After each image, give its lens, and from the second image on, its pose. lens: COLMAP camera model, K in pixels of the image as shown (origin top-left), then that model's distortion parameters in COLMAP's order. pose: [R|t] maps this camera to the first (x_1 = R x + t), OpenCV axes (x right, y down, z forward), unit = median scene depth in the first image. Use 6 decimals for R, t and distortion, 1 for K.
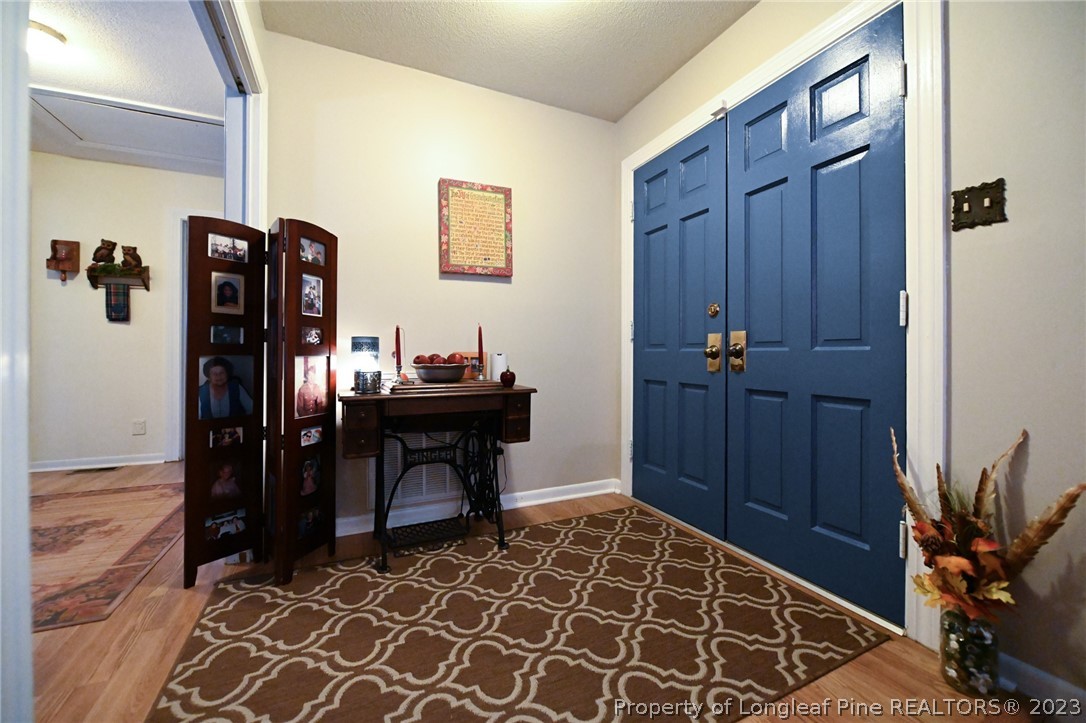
lens RADIAL K [[429.5, 0, 543.5], [0, 429.5, 355.8], [0, 0, 1]] dist [-0.009186, -0.001706]
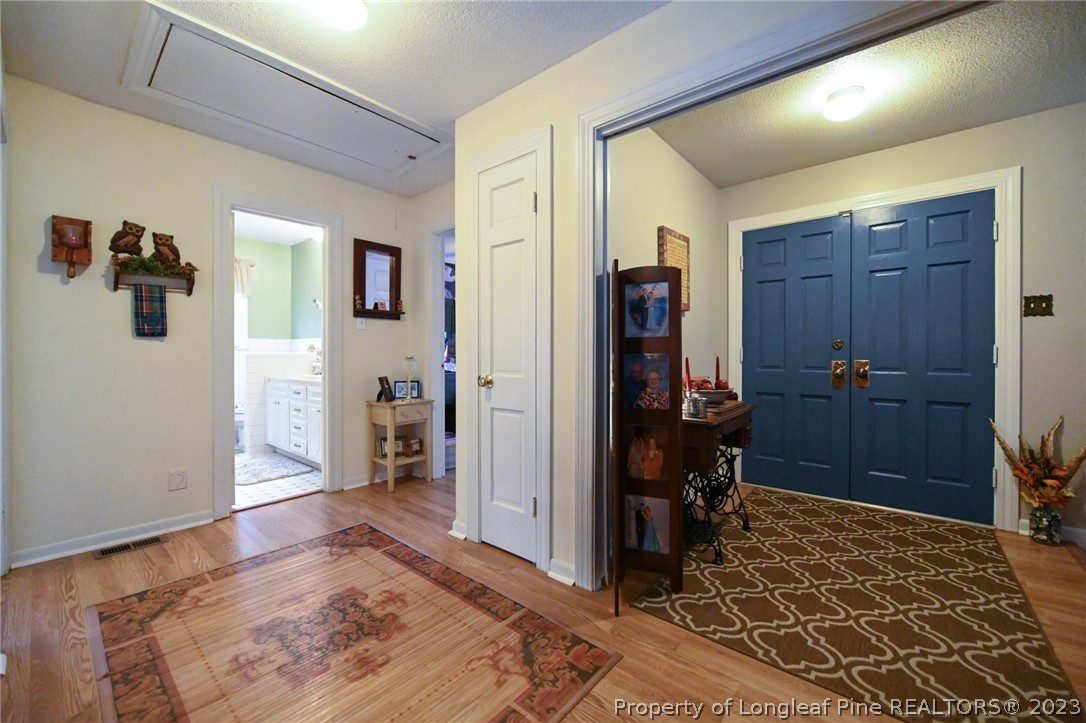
lens RADIAL K [[429.5, 0, 540.4], [0, 429.5, 357.9], [0, 0, 1]] dist [-0.009186, -0.001706]
pose [[0.906717, -0.005756, 0.421700, -1.249535], [0.004881, 0.999983, 0.003153, -0.077847], [-0.421711, -0.000800, 0.906730, 0.109875]]
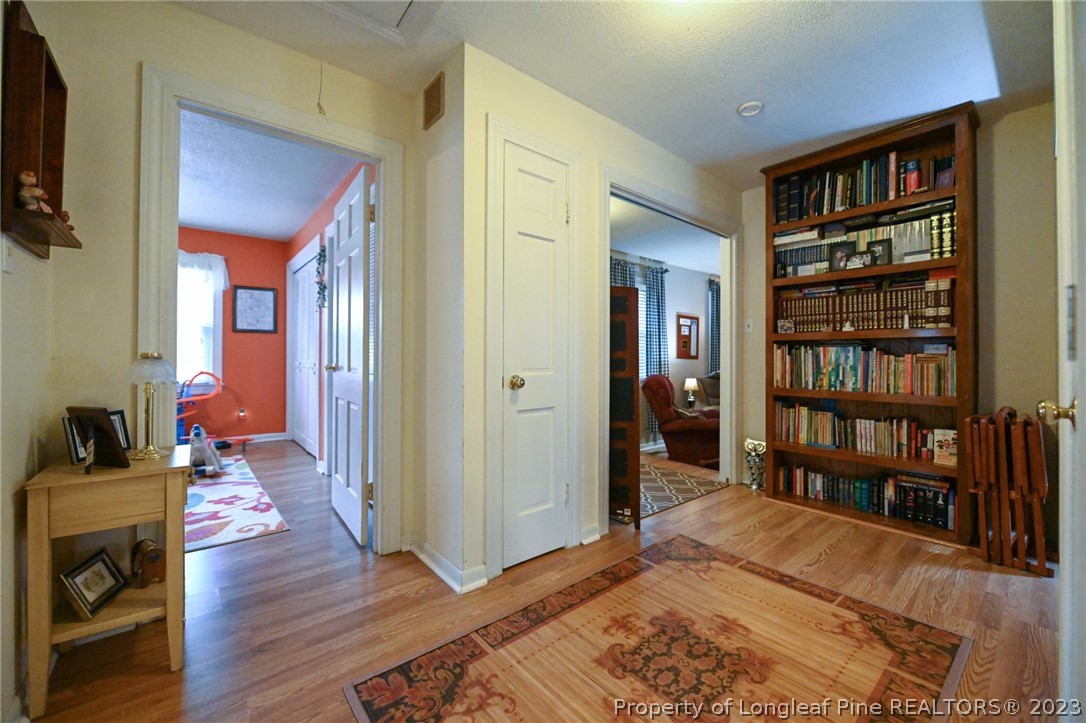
lens RADIAL K [[429.5, 0, 545.2], [0, 429.5, 352.8], [0, 0, 1]] dist [-0.009186, -0.001706]
pose [[-0.266727, 0.000385, 0.963772, -1.934523], [0.002897, 0.999996, 0.000402, -0.081003], [-0.963768, 0.002899, -0.266727, 1.496202]]
